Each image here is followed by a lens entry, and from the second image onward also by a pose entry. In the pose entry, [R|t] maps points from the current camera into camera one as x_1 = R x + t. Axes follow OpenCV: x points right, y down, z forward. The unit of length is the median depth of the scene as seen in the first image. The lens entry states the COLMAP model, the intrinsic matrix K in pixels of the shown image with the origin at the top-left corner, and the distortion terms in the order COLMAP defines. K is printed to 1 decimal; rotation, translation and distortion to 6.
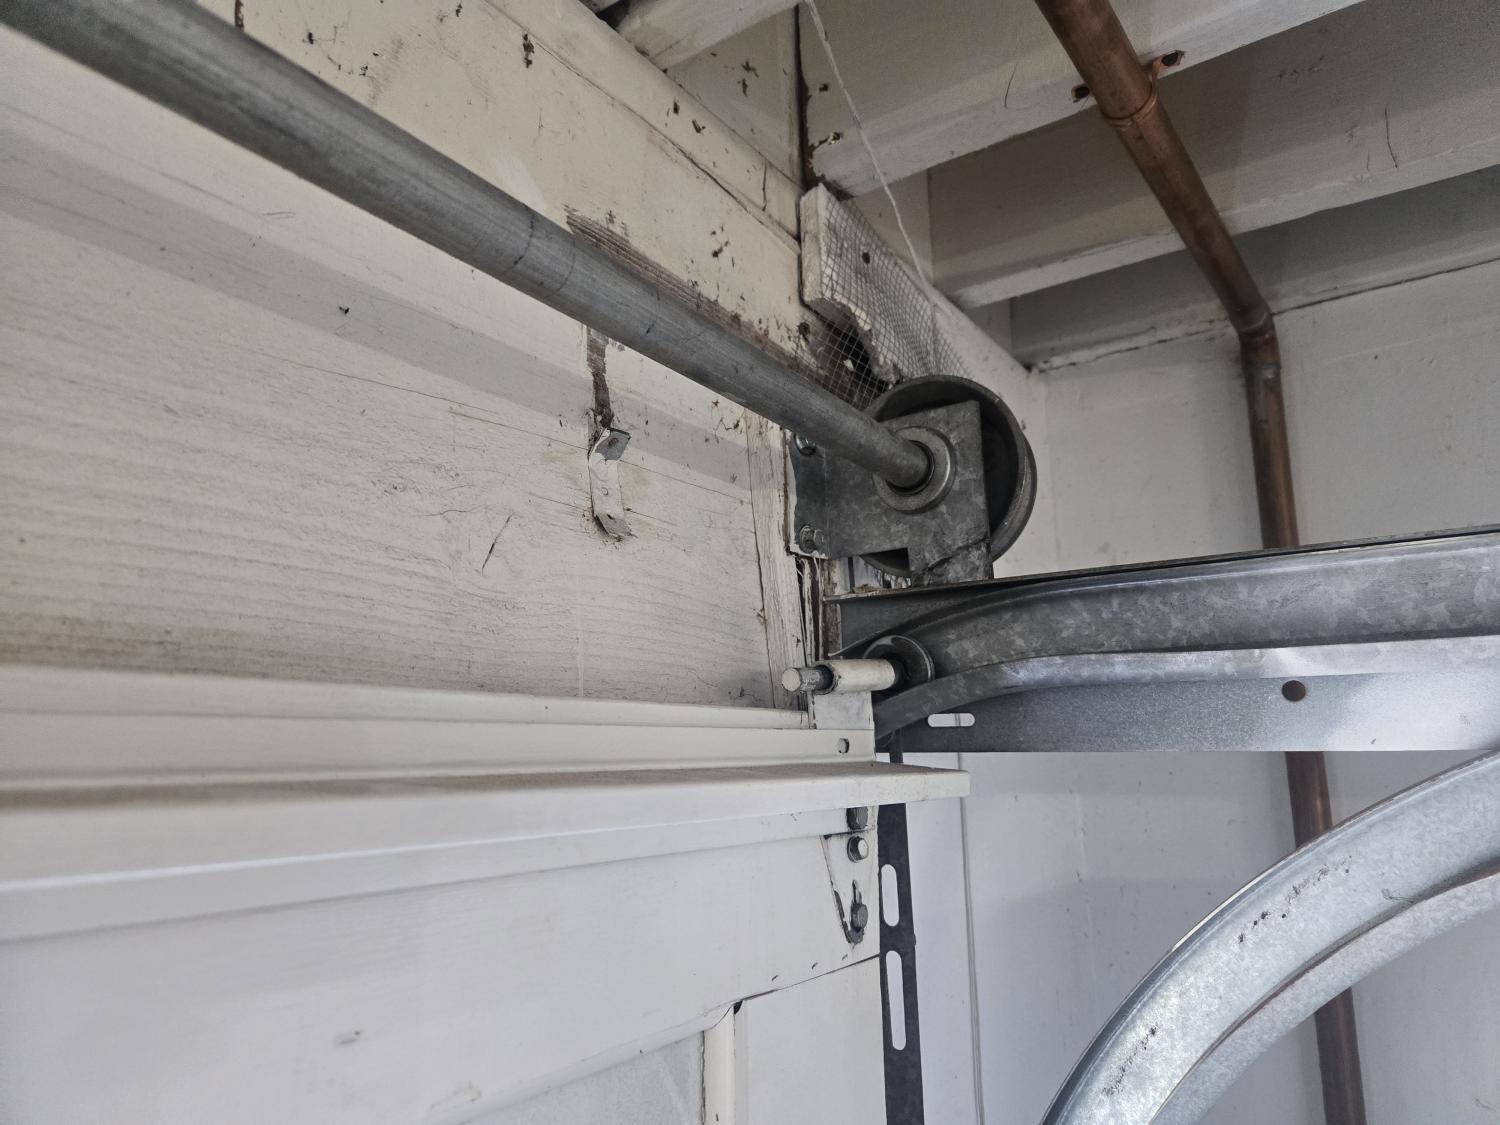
lens RADIAL K [[1029.8, 0, 775.3], [0, 1029.8, 565.3], [0, 0, 1]] dist [0.056568, -0.067178]
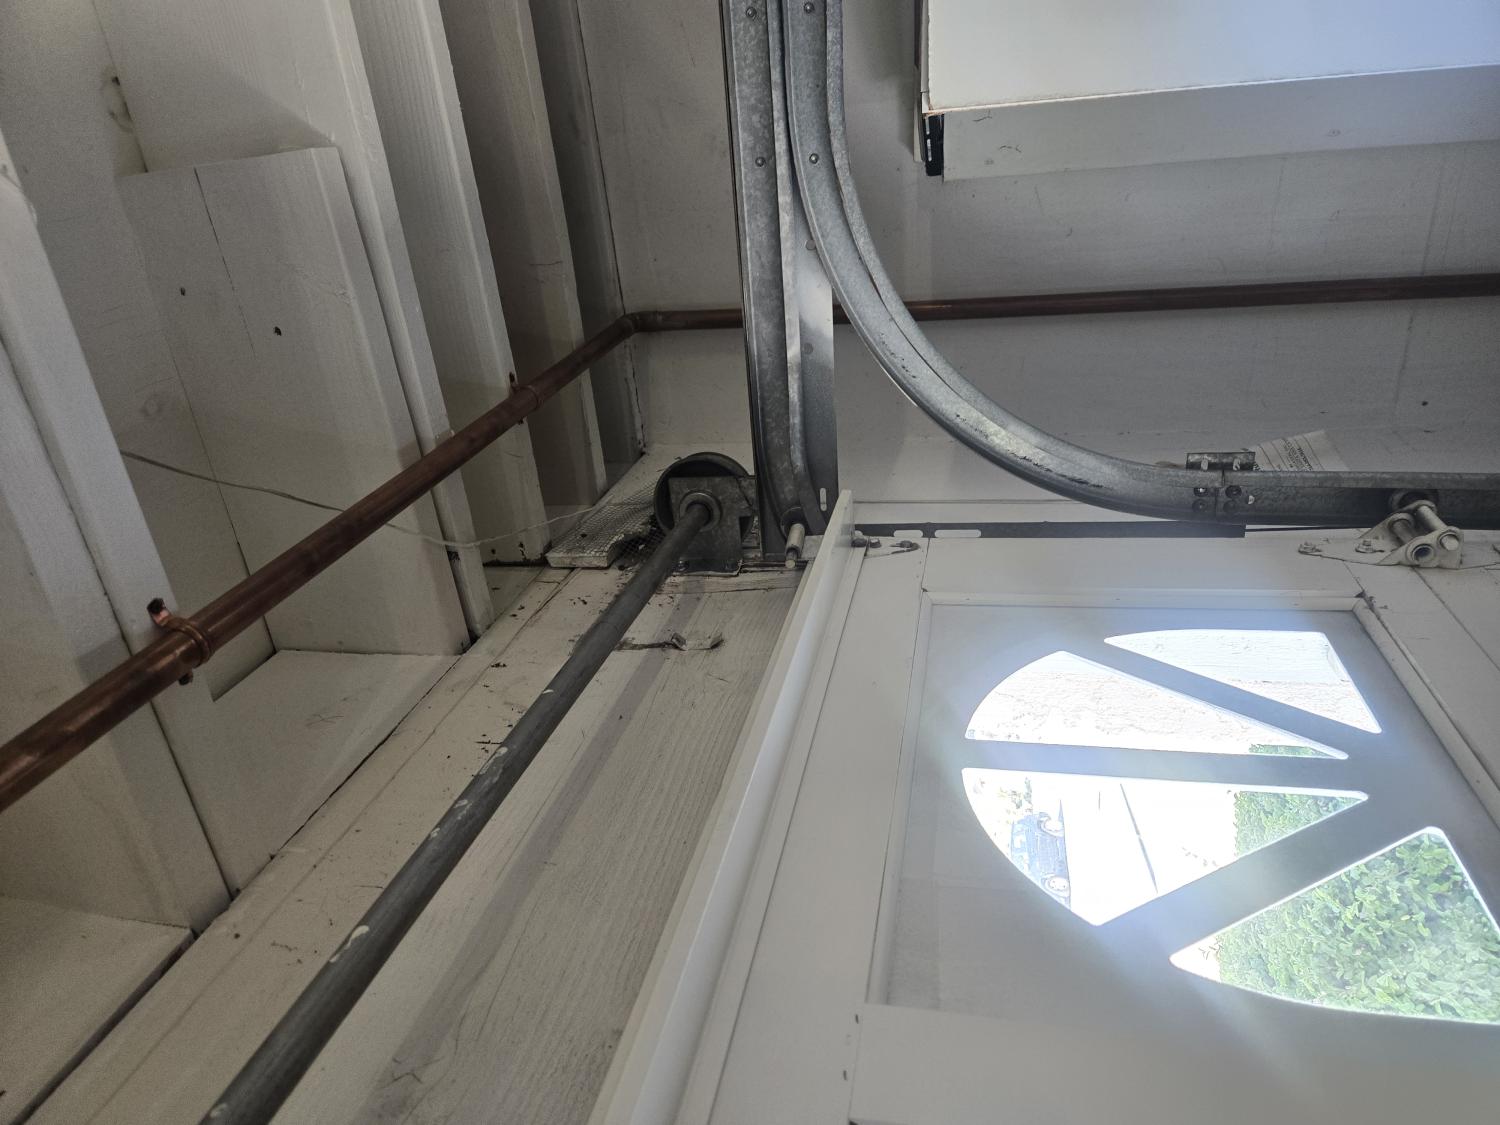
lens RADIAL K [[1021.6, 0, 756.6], [0, 1021.6, 569.9], [0, 0, 1]] dist [0.067284, -0.076476]
pose [[0.064463, -0.988663, 0.135609, -0.242116], [0.997546, 0.060121, -0.035882, 0.095343], [0.027322, 0.137590, 0.990112, -0.954107]]
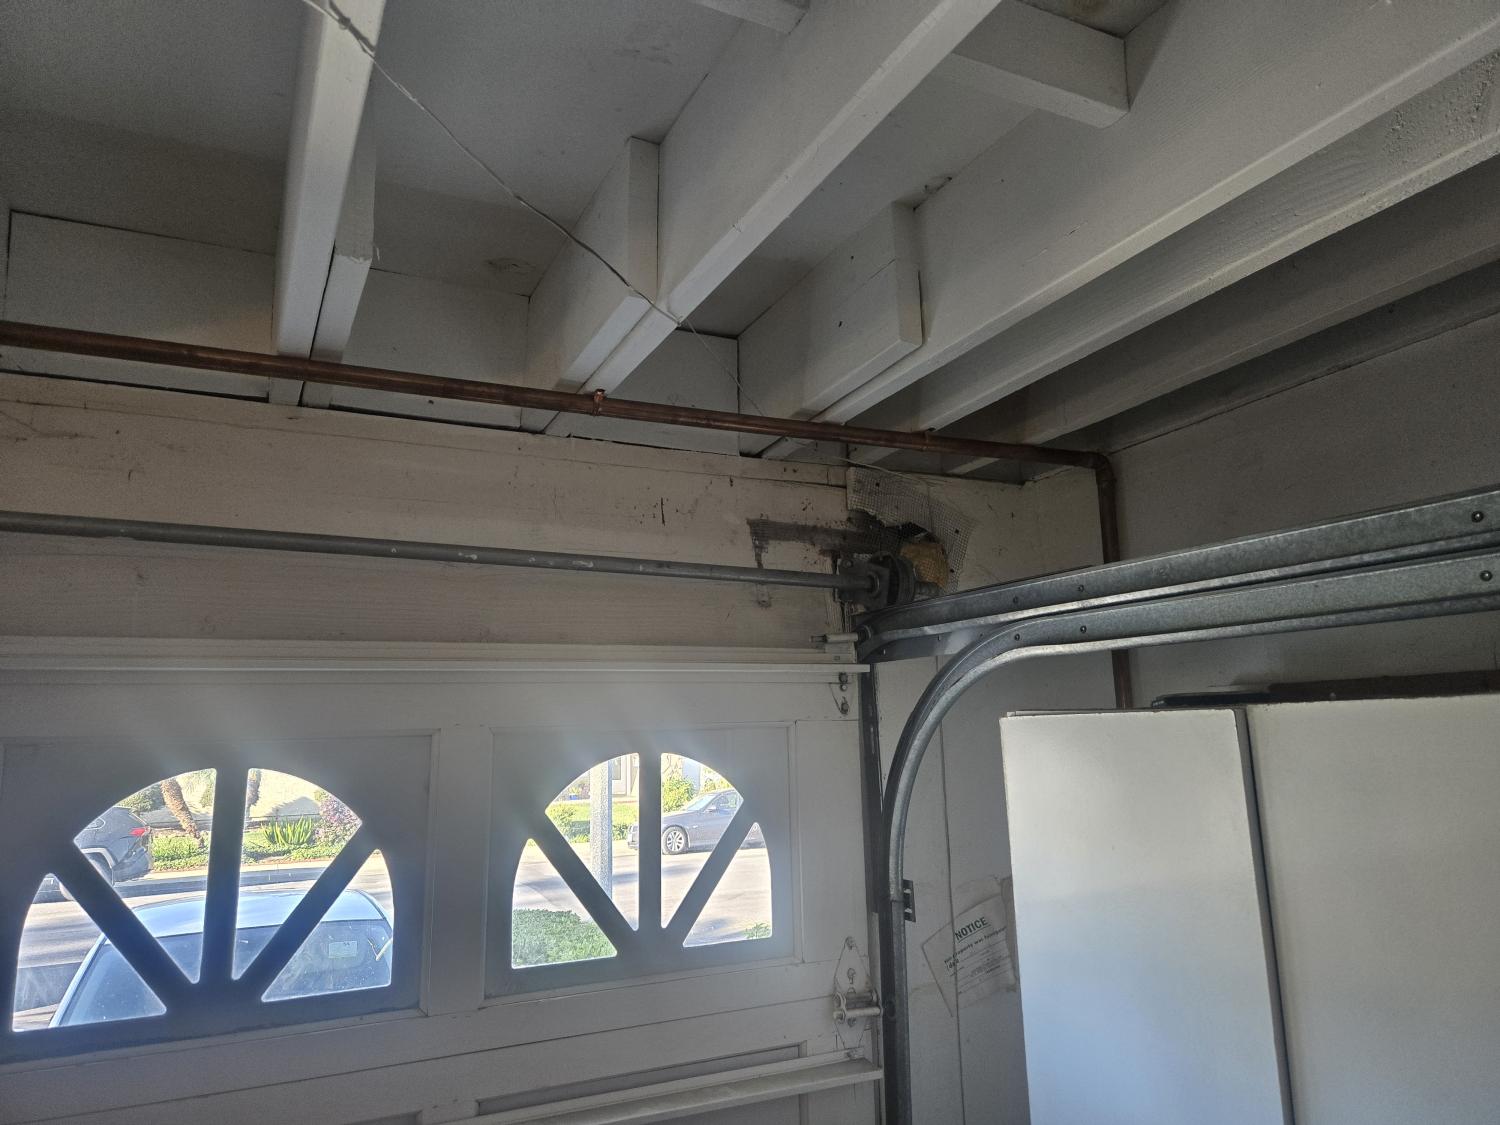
lens RADIAL K [[1055.8, 0, 750.0], [0, 1055.8, 562.5], [0, 0, 1]] dist [0.034827, 0.000731]
pose [[0.866327, -0.088271, -0.491616, 1.382831], [0.102762, 0.994703, 0.002484, -0.165564], [0.488792, -0.052672, 0.870809, -1.916401]]
